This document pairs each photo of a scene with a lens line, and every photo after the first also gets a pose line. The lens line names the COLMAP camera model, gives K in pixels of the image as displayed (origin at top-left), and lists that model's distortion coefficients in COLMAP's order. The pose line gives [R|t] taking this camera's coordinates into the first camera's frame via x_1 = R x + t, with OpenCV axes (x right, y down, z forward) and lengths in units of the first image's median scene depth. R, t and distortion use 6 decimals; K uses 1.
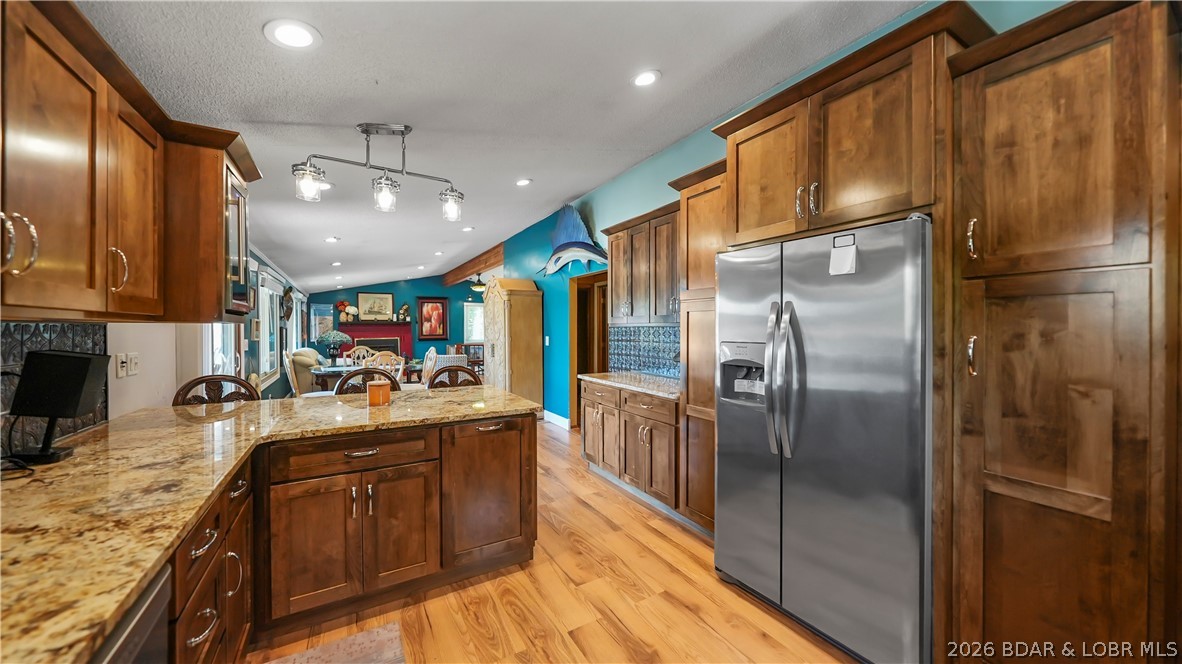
lens RADIAL K [[414.2, 0, 600.4], [0, 414.2, 331.7], [0, 0, 1]] dist [-0.004583, 0.000604]
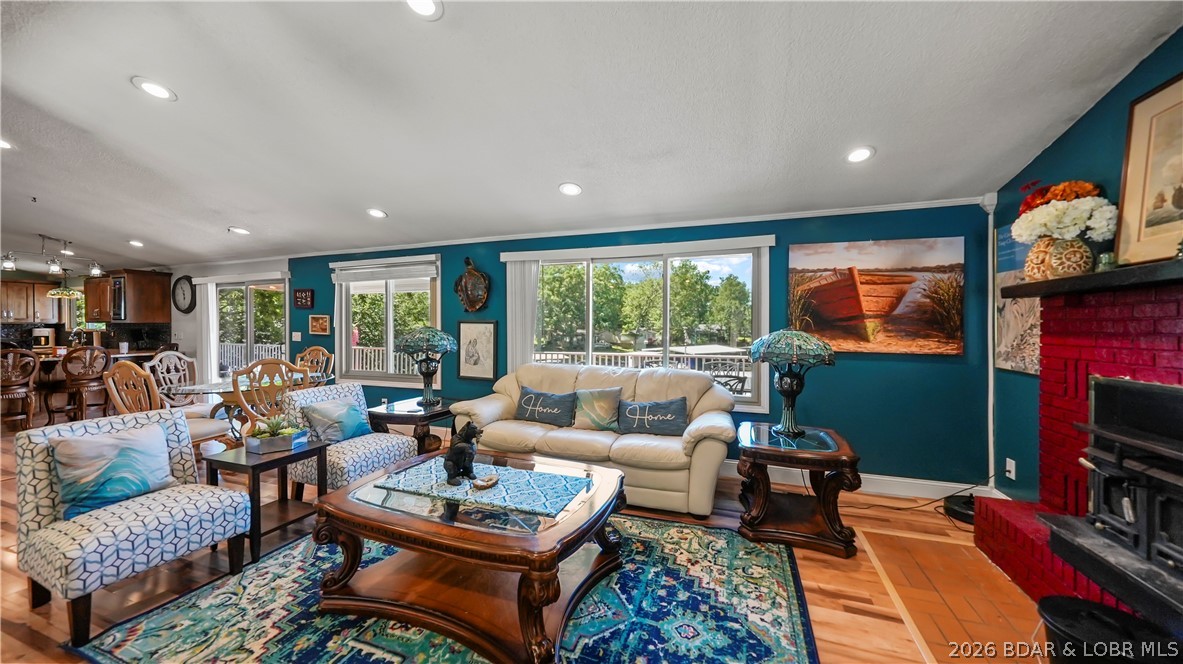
lens RADIAL K [[414.5, 0, 591.1], [0, 414.5, 322.1], [0, 0, 1]] dist [-0.004583, 0.000604]
pose [[-0.780803, -0.001022, -0.624777, -0.317711], [0.000051, 0.999999, -0.001699, -0.005521], [0.624778, -0.001359, -0.780802, 1.012747]]
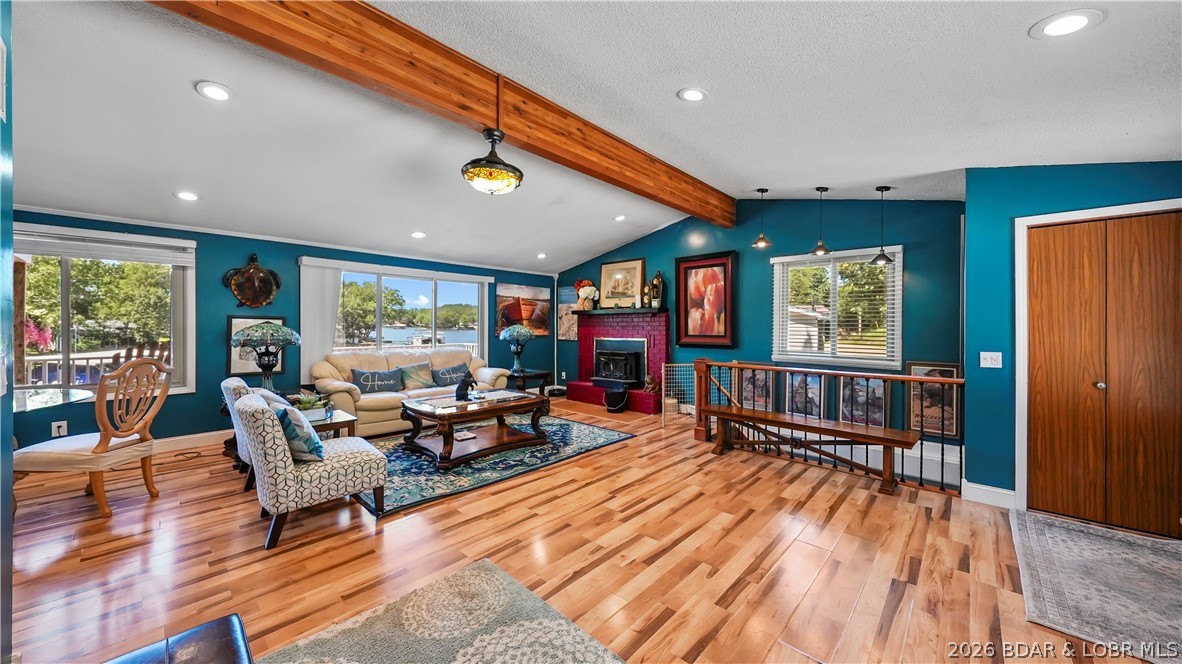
lens RADIAL K [[414.2, 0, 593.8], [0, 414.2, 323.0], [0, 0, 1]] dist [-0.004583, 0.000604]
pose [[0.282581, 0.001884, -0.959242, 0.011042], [-0.012300, 0.999923, -0.001660, -0.004308], [0.959165, 0.012268, 0.282582, 0.827834]]
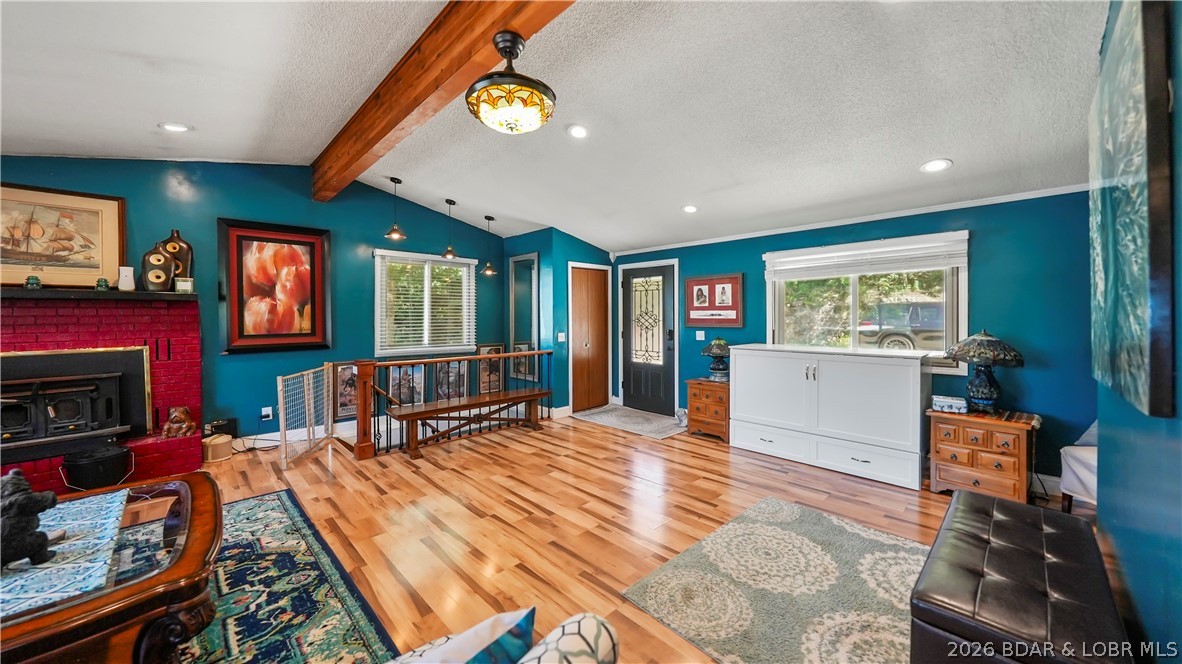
lens RADIAL K [[414.2, 0, 595.6], [0, 414.2, 321.1], [0, 0, 1]] dist [-0.004583, 0.000604]
pose [[0.971403, -0.002420, 0.237425, -0.254373], [0.002338, 0.999997, 0.000626, -0.003358], [-0.237426, -0.000053, 0.971406, 0.666150]]
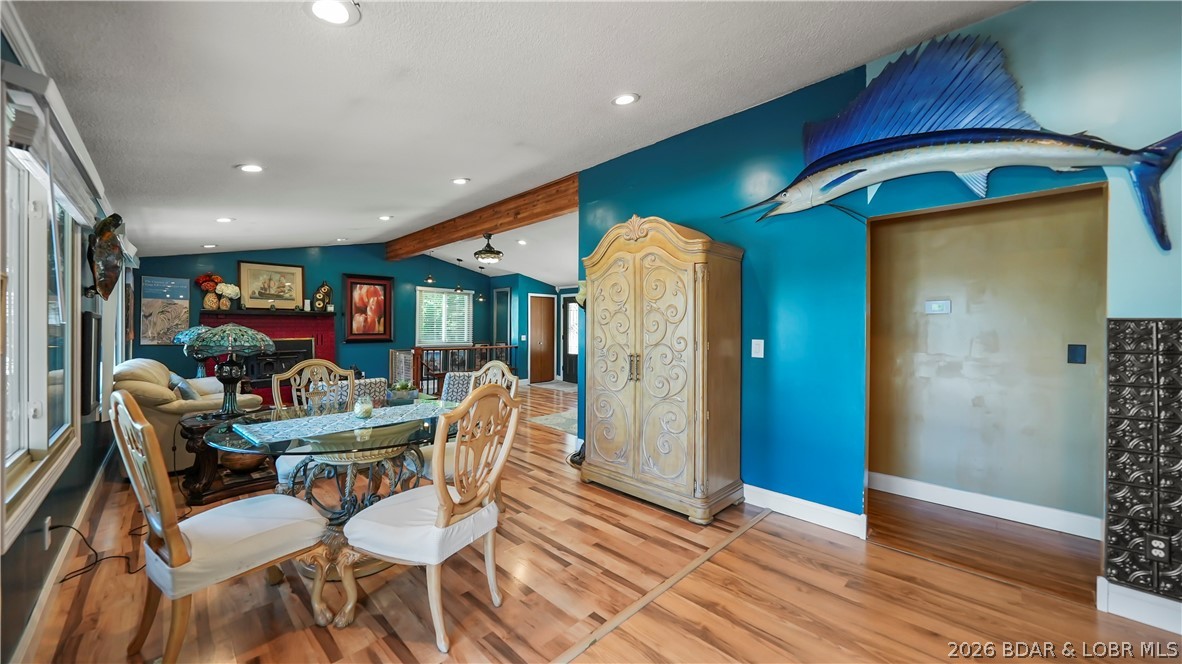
lens RADIAL K [[414.2, 0, 594.4], [0, 414.2, 329.2], [0, 0, 1]] dist [-0.004583, 0.000604]
pose [[0.967246, 0.008516, 0.253697, -0.250763], [-0.007488, 0.999959, -0.005019, 0.001532], [-0.253729, 0.002955, 0.967271, 0.309138]]
